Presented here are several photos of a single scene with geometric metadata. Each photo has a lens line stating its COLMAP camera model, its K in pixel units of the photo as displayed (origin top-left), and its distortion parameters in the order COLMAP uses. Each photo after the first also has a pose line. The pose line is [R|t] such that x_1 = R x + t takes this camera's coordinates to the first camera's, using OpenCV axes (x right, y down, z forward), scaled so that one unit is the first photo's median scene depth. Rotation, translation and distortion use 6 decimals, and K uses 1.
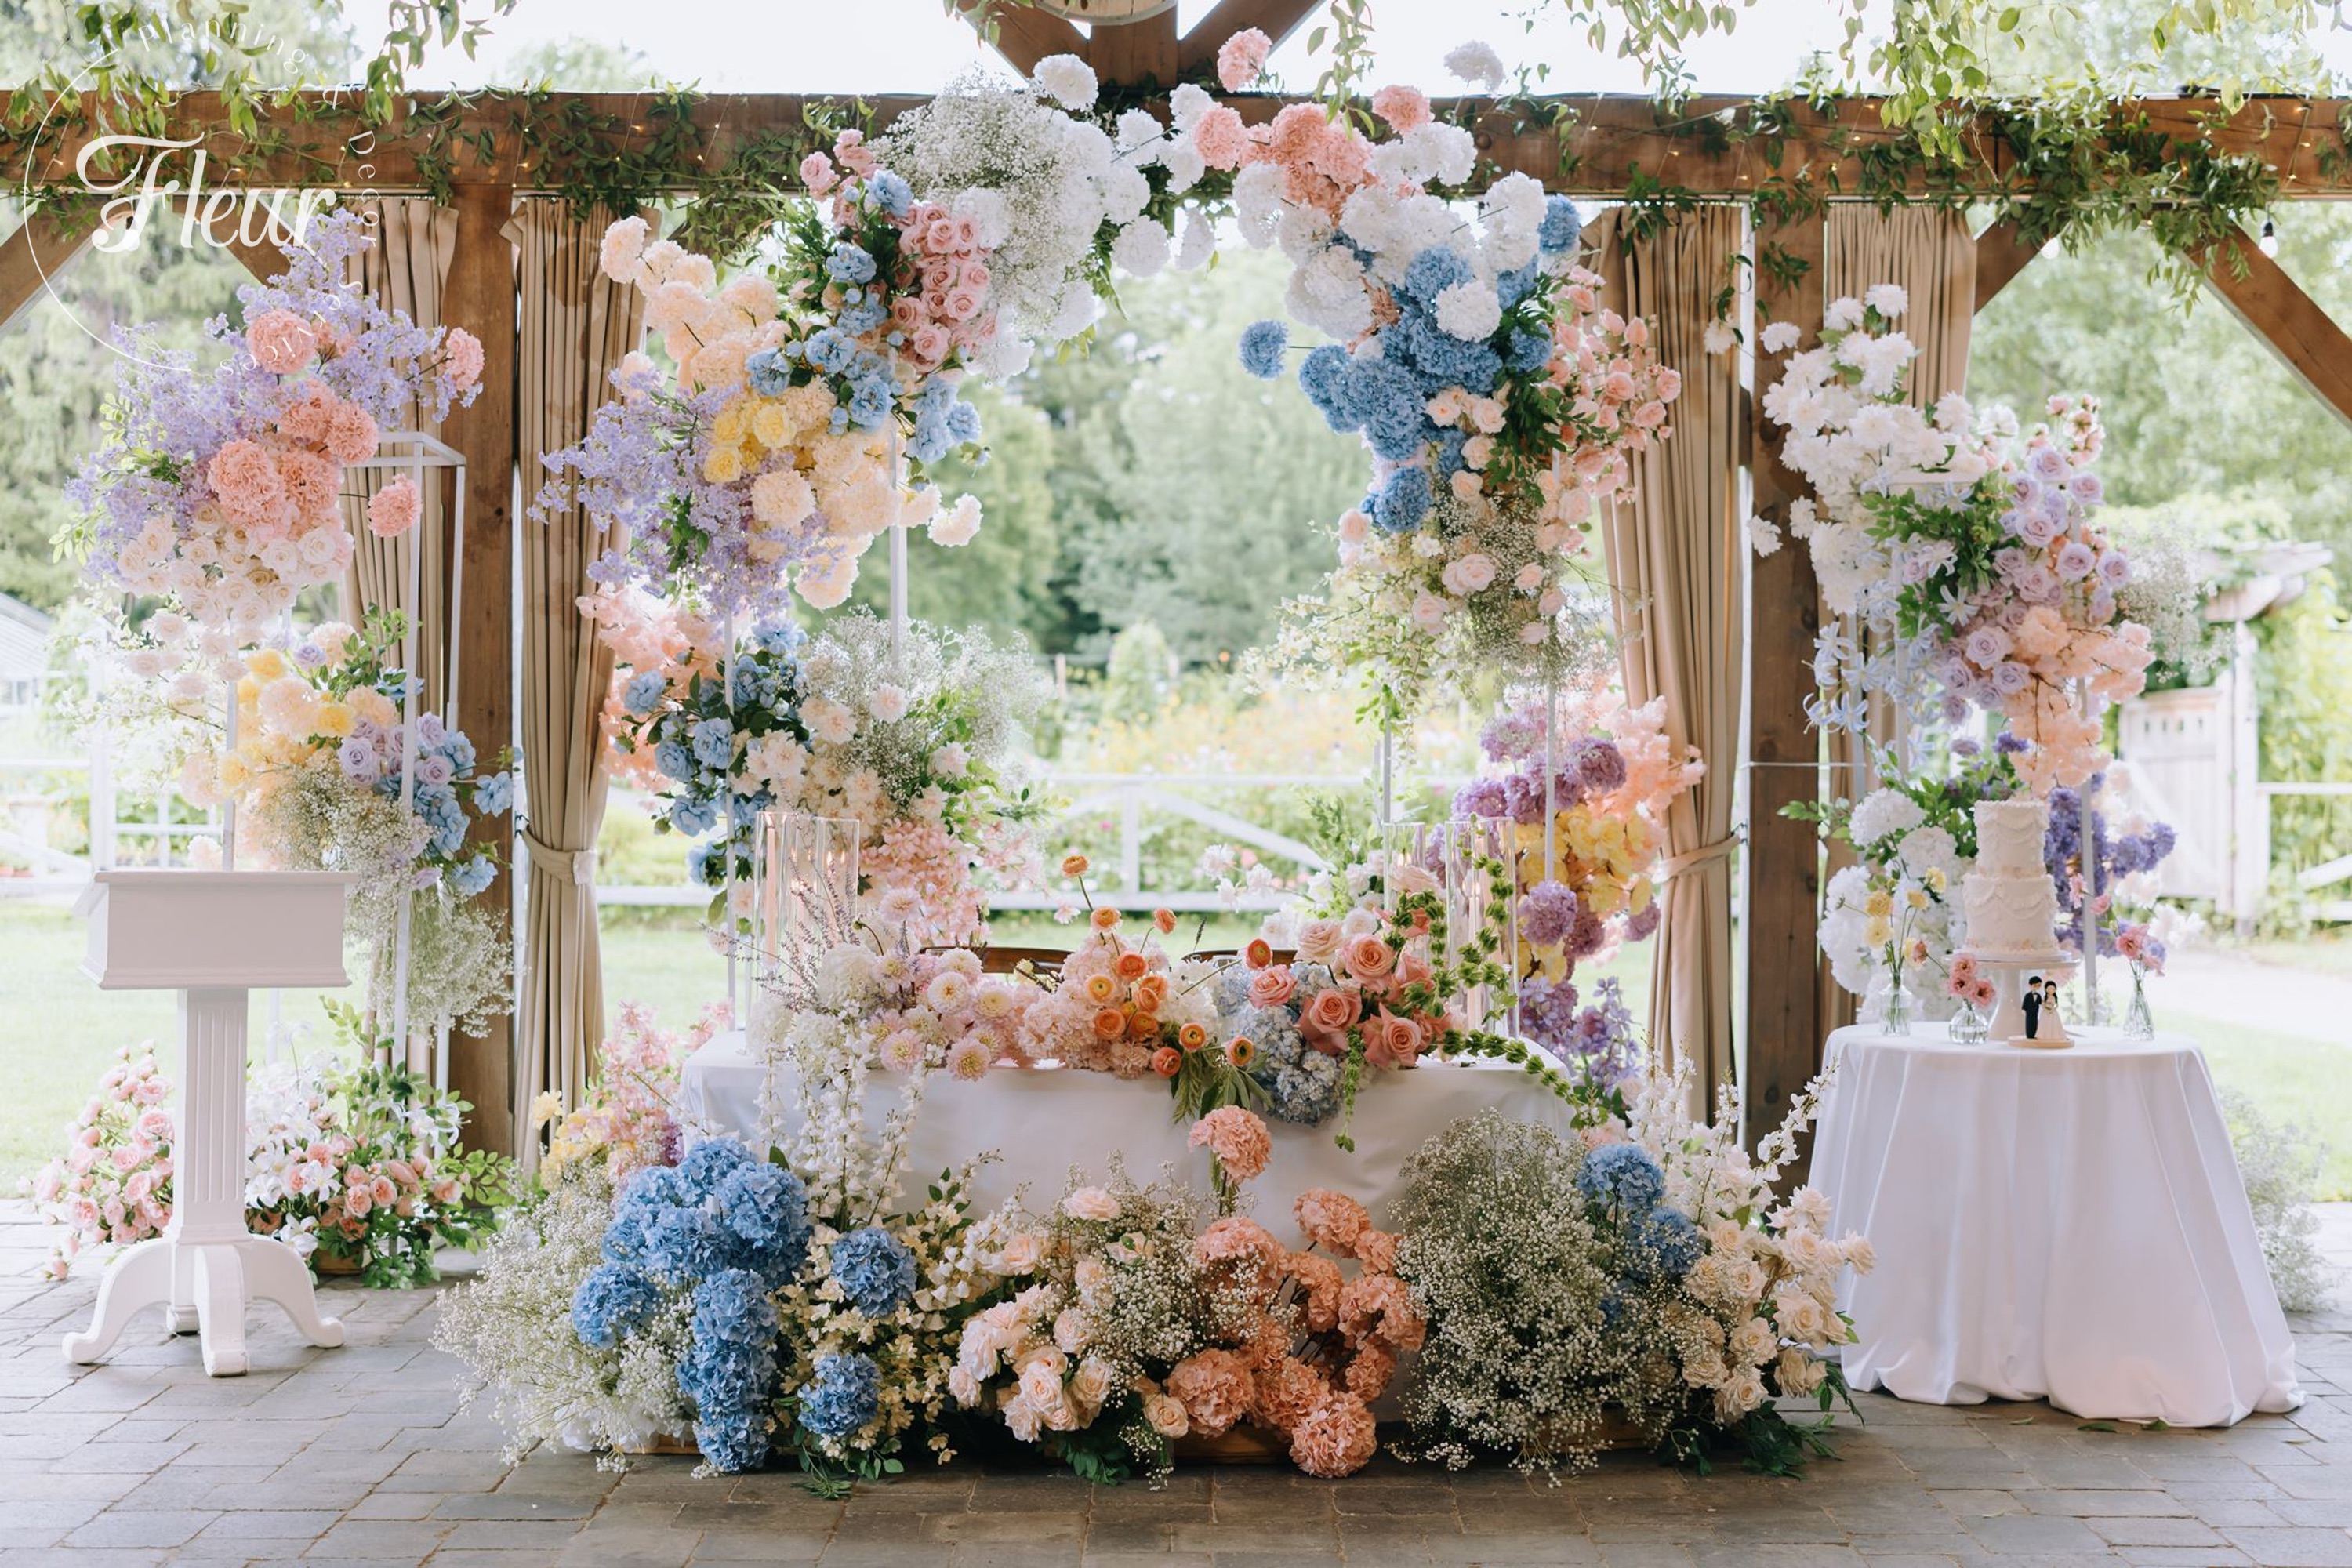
lens RADIAL K [[3373.7, 0, 1176.0], [0, 3373.7, 784.0], [0, 0, 1]] dist [0.002770, 0.024162]
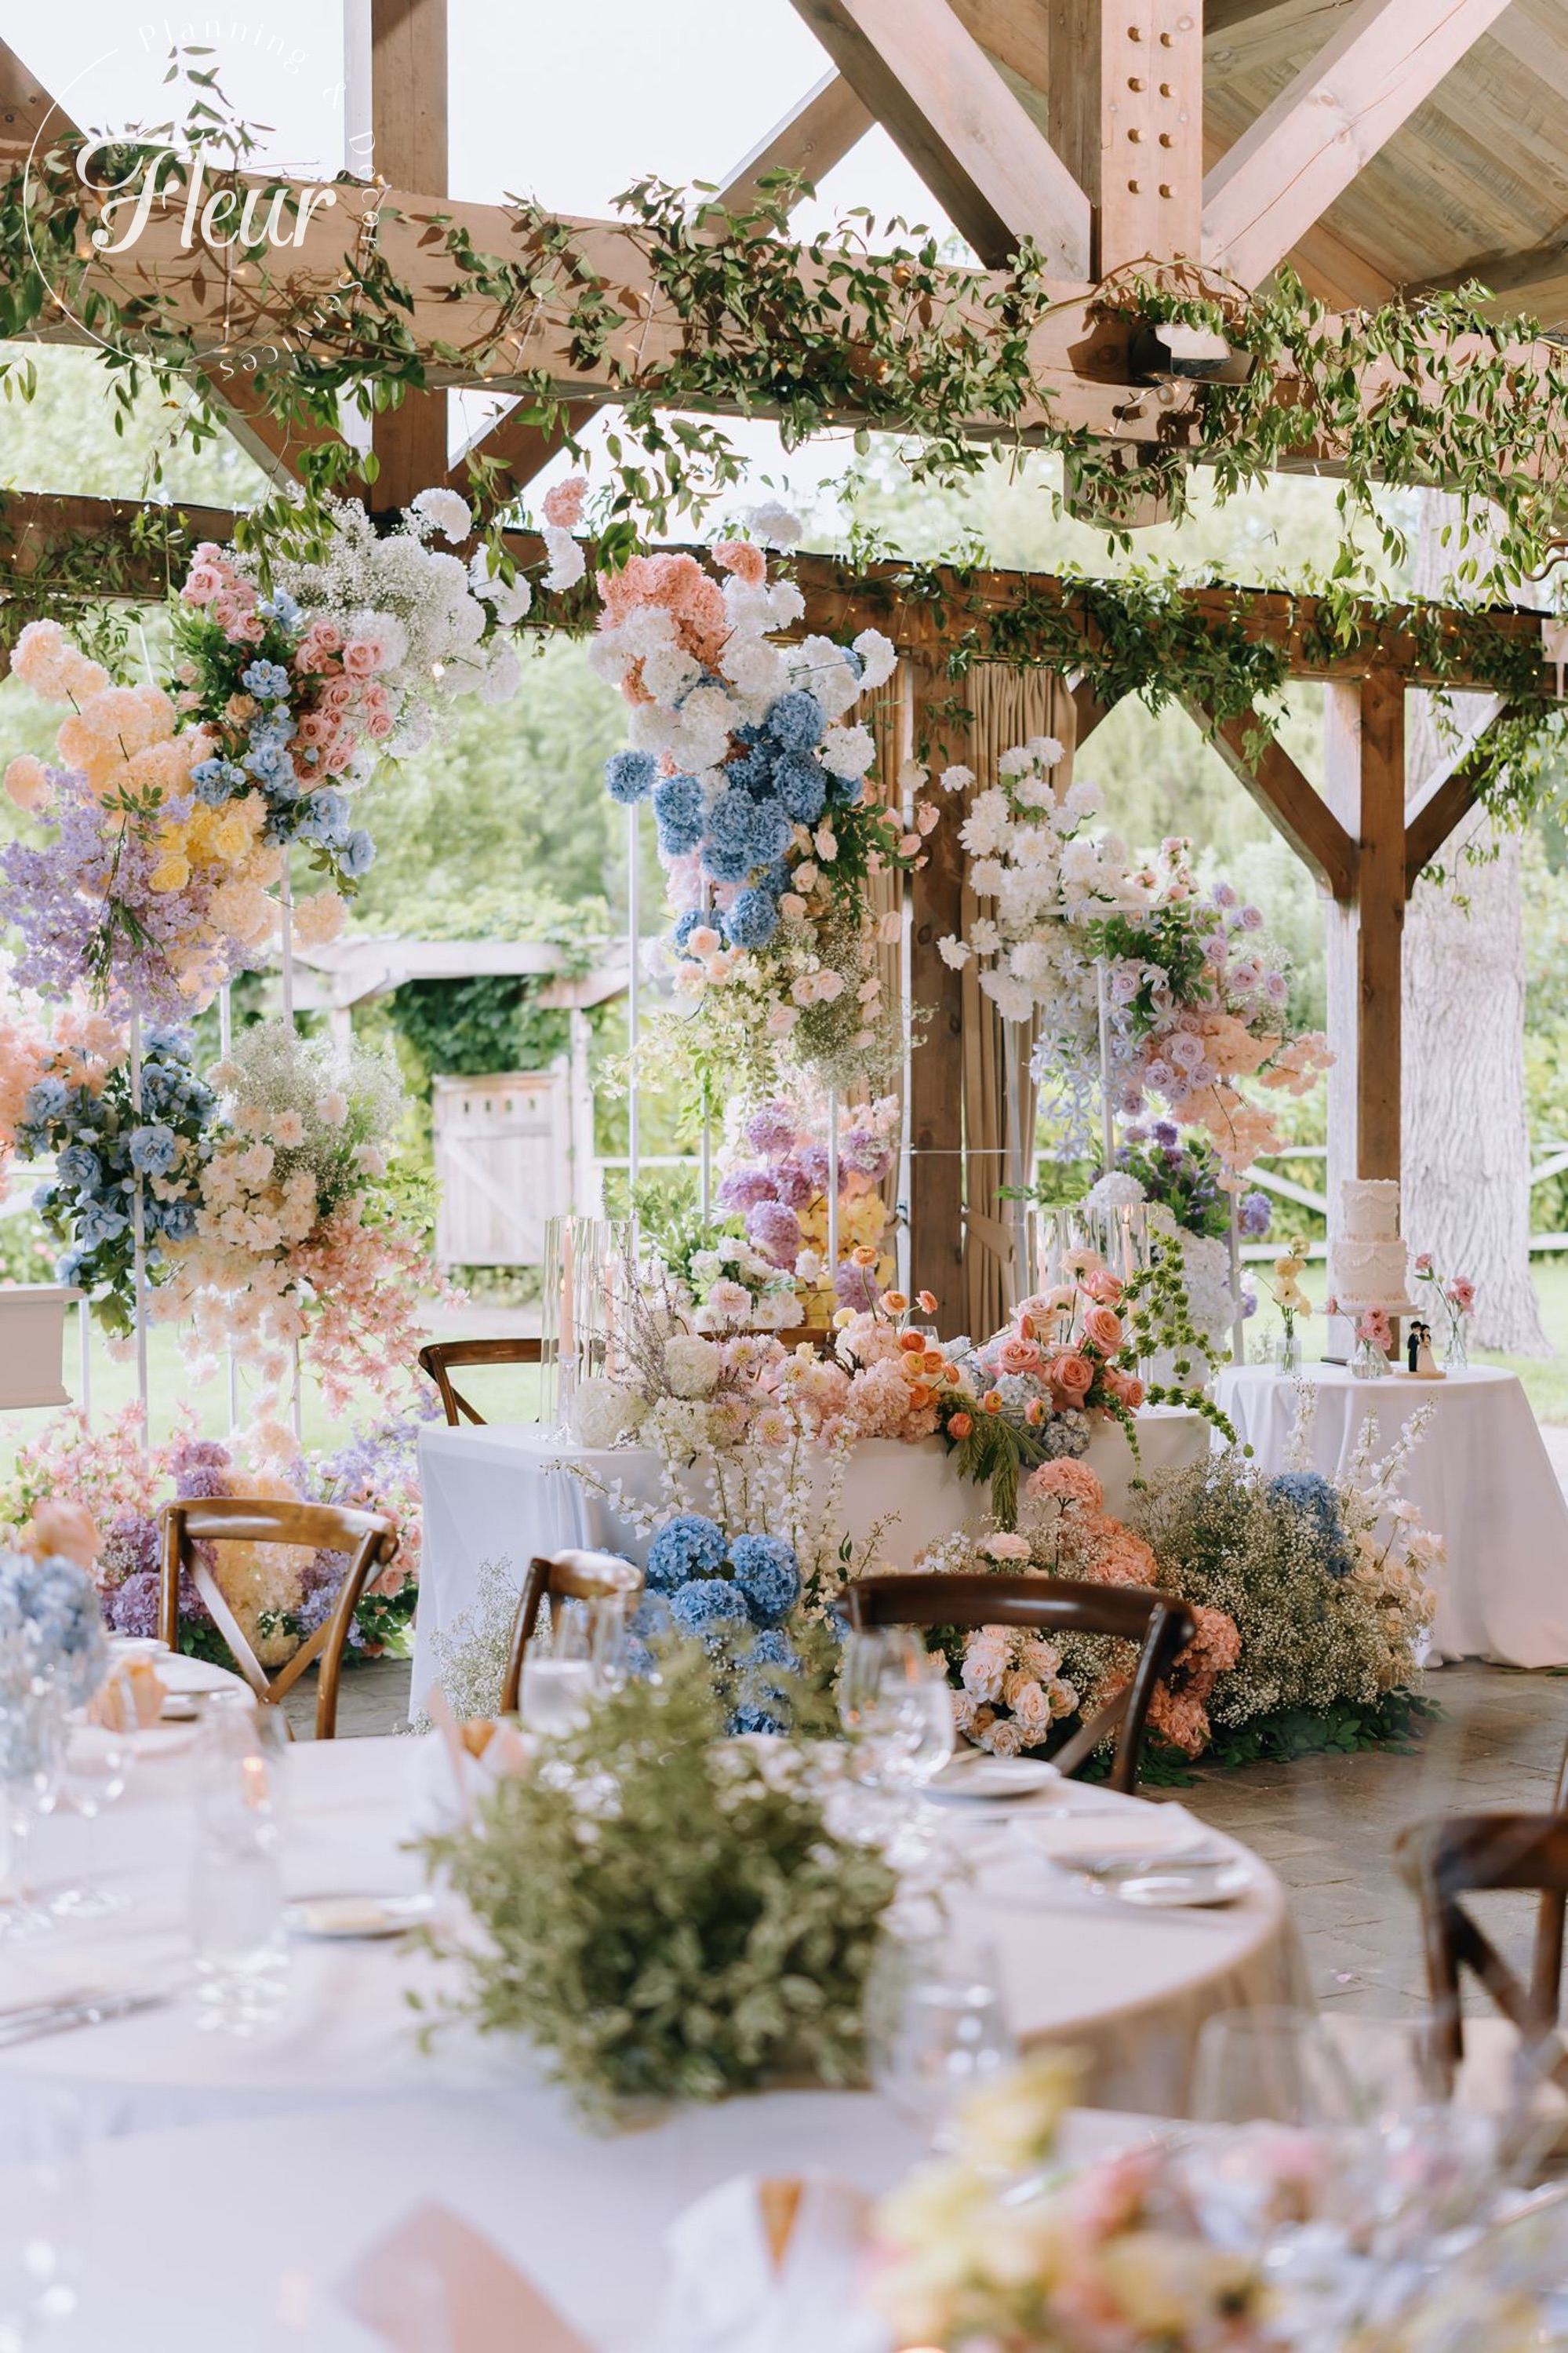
lens RADIAL K [[3471.3, 0, 784.0], [0, 3471.3, 1176.5], [0, 0, 1]] dist [0.009870, 0.010711]
pose [[0.871963, -0.021247, 0.489111, -0.455734], [0.019246, 0.999773, 0.009119, -0.009626], [-0.489194, 0.001462, 0.872174, 0.003974]]
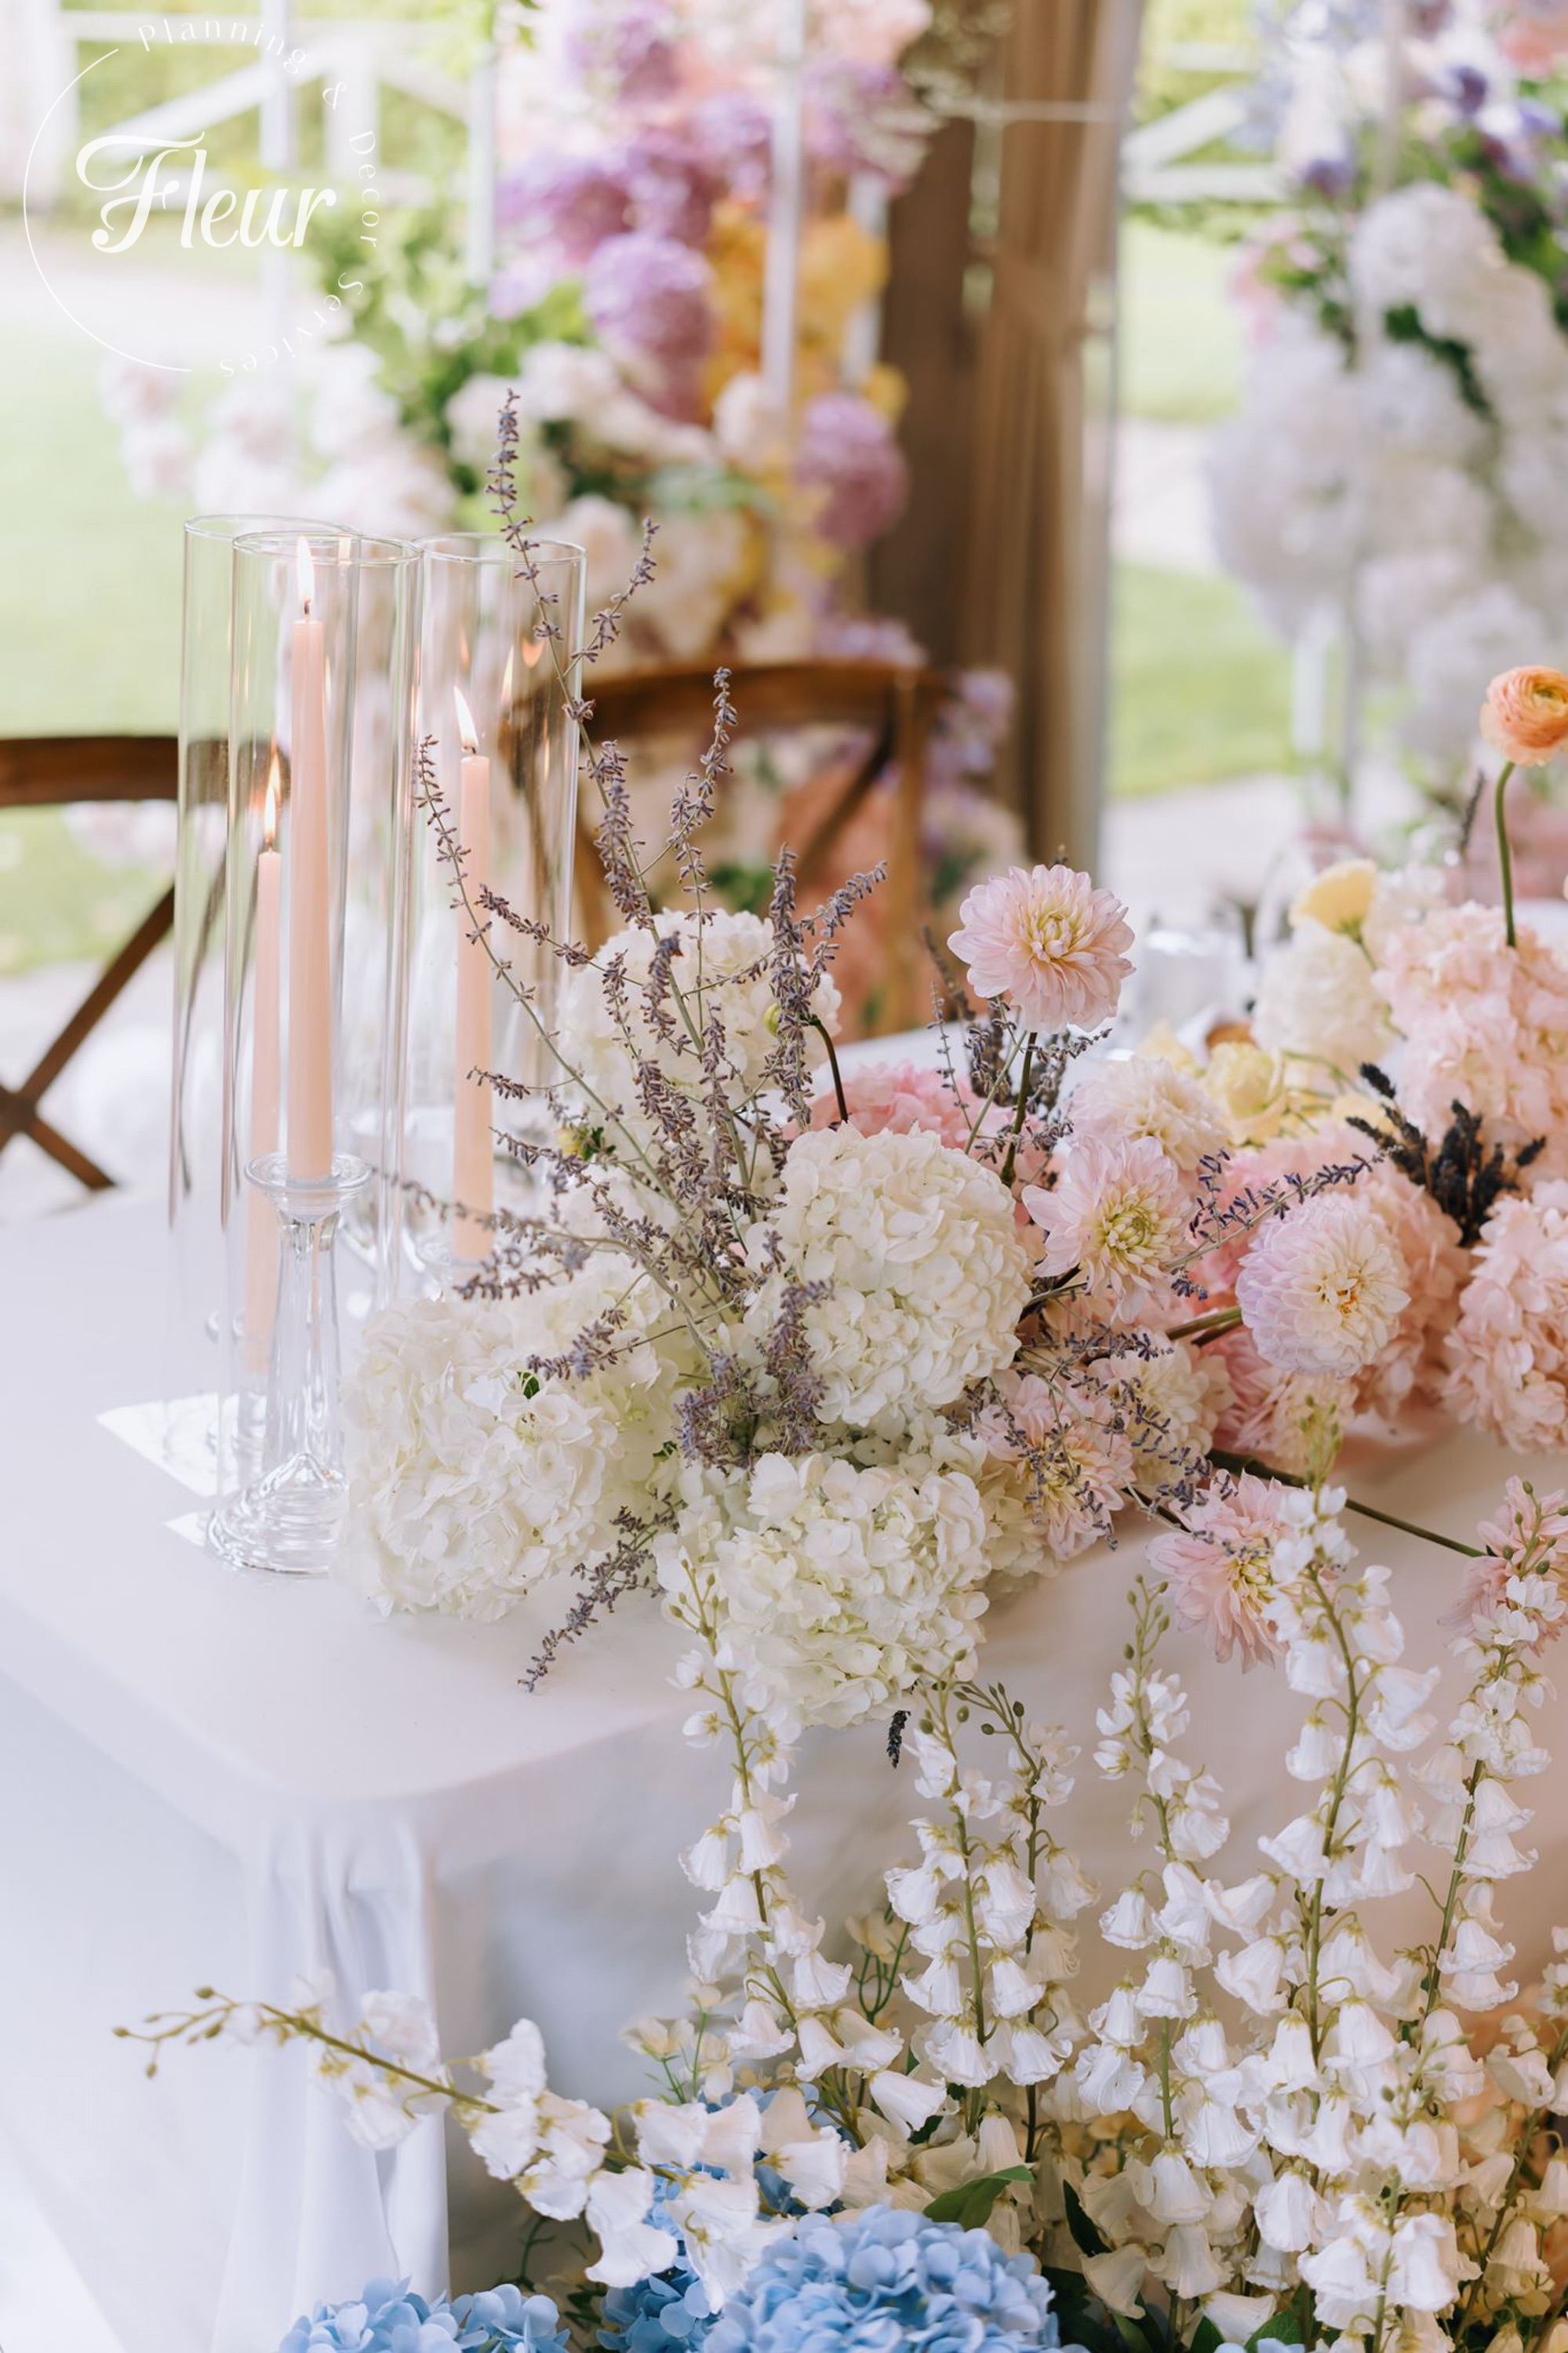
lens RADIAL K [[3471.3, 0, 784.0], [0, 3471.3, 1176.5], [0, 0, 1]] dist [0.009870, 0.010711]
pose [[0.799692, -0.170587, 0.575667, -0.172207], [-0.021306, 0.950123, 0.311148, -0.016116], [-0.600032, -0.261088, 0.756171, 0.605696]]
